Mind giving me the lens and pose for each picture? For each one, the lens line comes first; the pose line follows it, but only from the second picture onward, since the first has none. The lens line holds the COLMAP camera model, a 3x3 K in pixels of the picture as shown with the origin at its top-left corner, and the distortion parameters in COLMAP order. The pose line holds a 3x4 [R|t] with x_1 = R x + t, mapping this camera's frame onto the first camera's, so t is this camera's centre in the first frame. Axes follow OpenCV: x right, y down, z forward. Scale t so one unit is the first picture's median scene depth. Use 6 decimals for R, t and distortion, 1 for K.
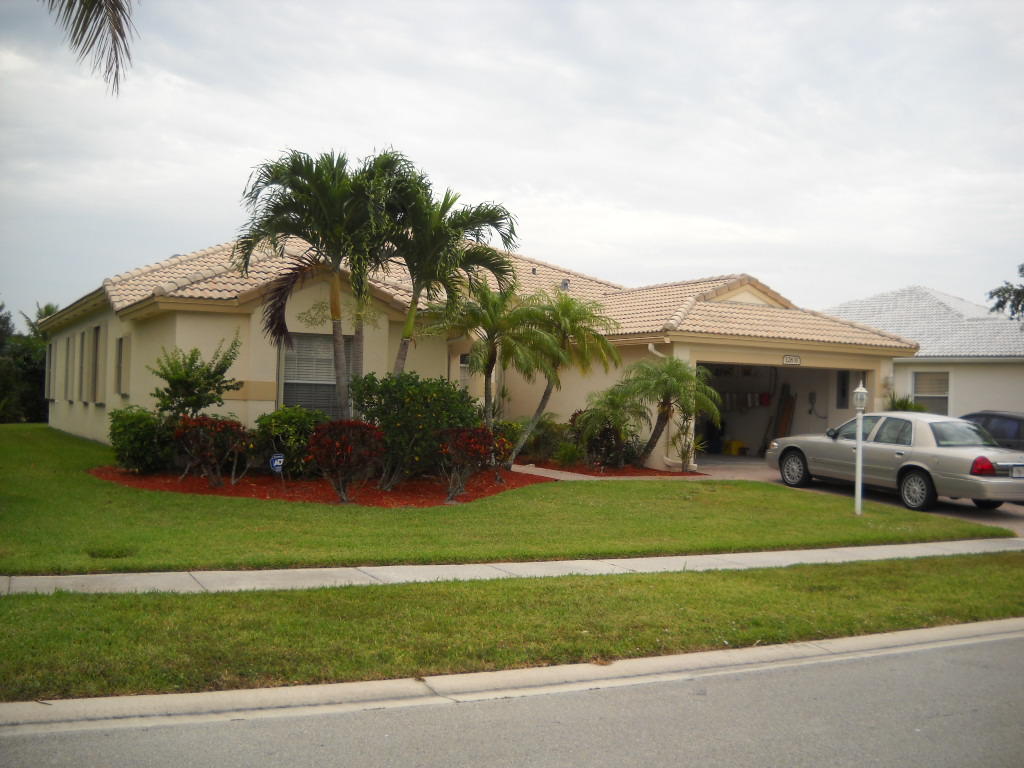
lens RADIAL K [[1134.2, 0, 512.0], [0, 1134.2, 384.0], [0, 0, 1]] dist [-0.221826, 0.013006]
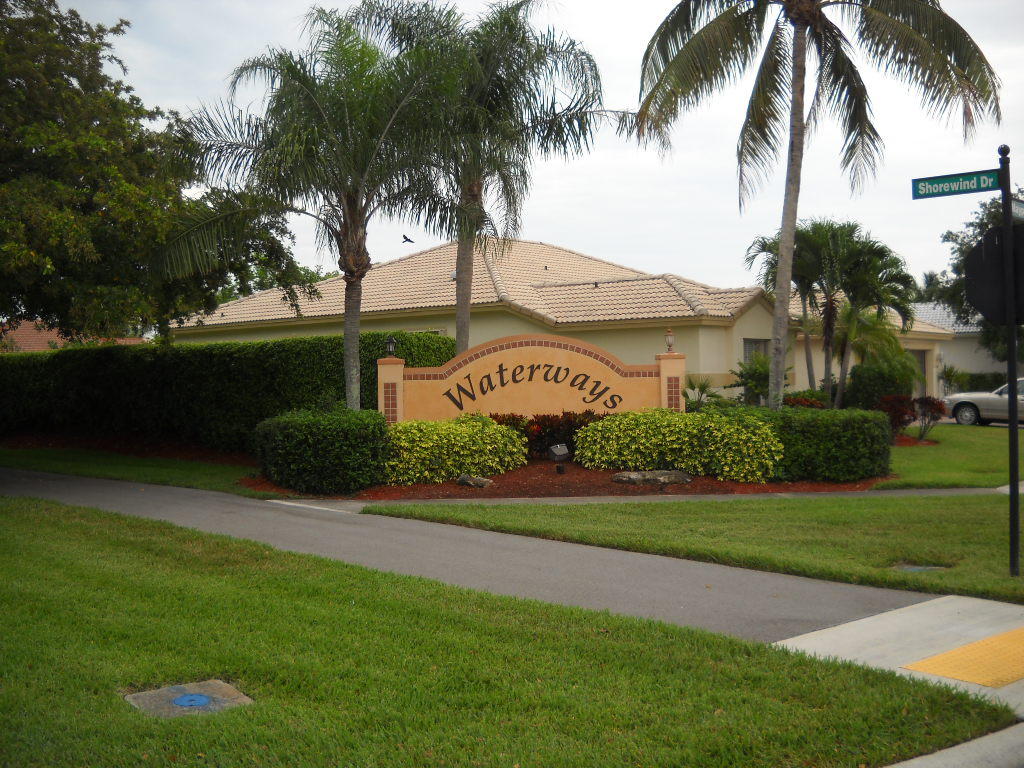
lens RADIAL K [[1134.2, 0, 512.0], [0, 1134.2, 384.0], [0, 0, 1]] dist [-0.221826, 0.013006]
pose [[0.929360, -0.042872, 0.366678, -0.942332], [0.033984, 0.998952, 0.030663, -0.039385], [-0.367608, -0.016036, 0.929843, -0.213825]]
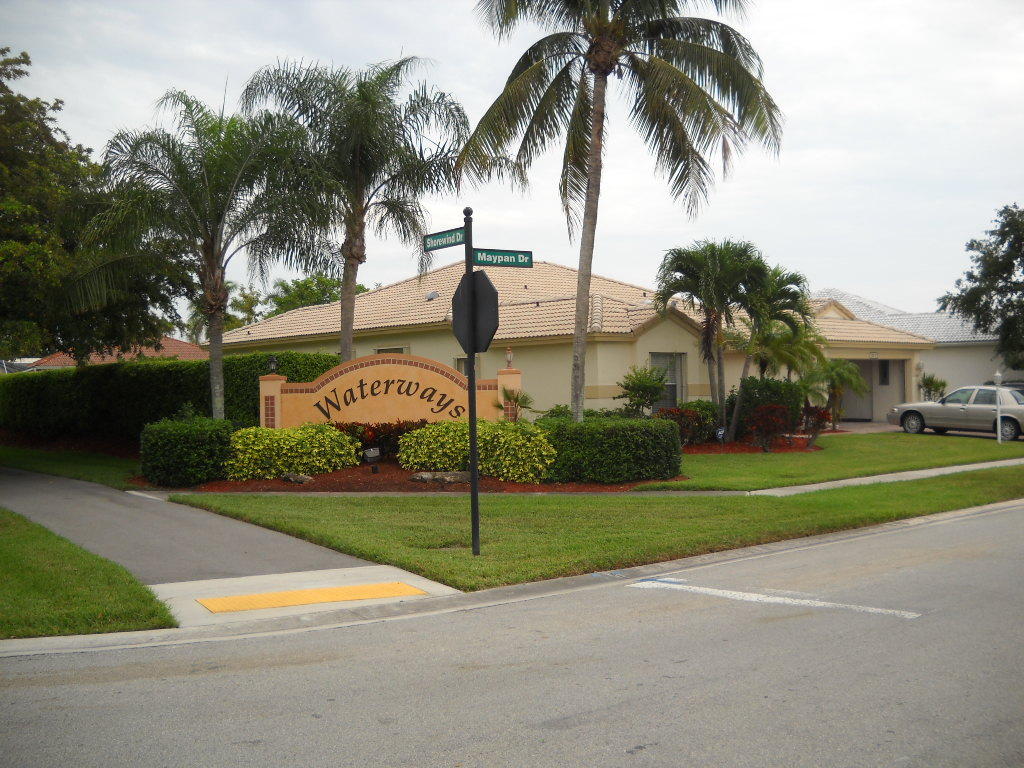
lens RADIAL K [[1134.2, 0, 512.0], [0, 1134.2, 384.0], [0, 0, 1]] dist [-0.221826, 0.013006]
pose [[0.973289, -0.044929, 0.225144, -0.694465], [0.041841, 0.998954, 0.018471, -0.036976], [-0.225738, -0.008558, 0.974150, -0.445923]]
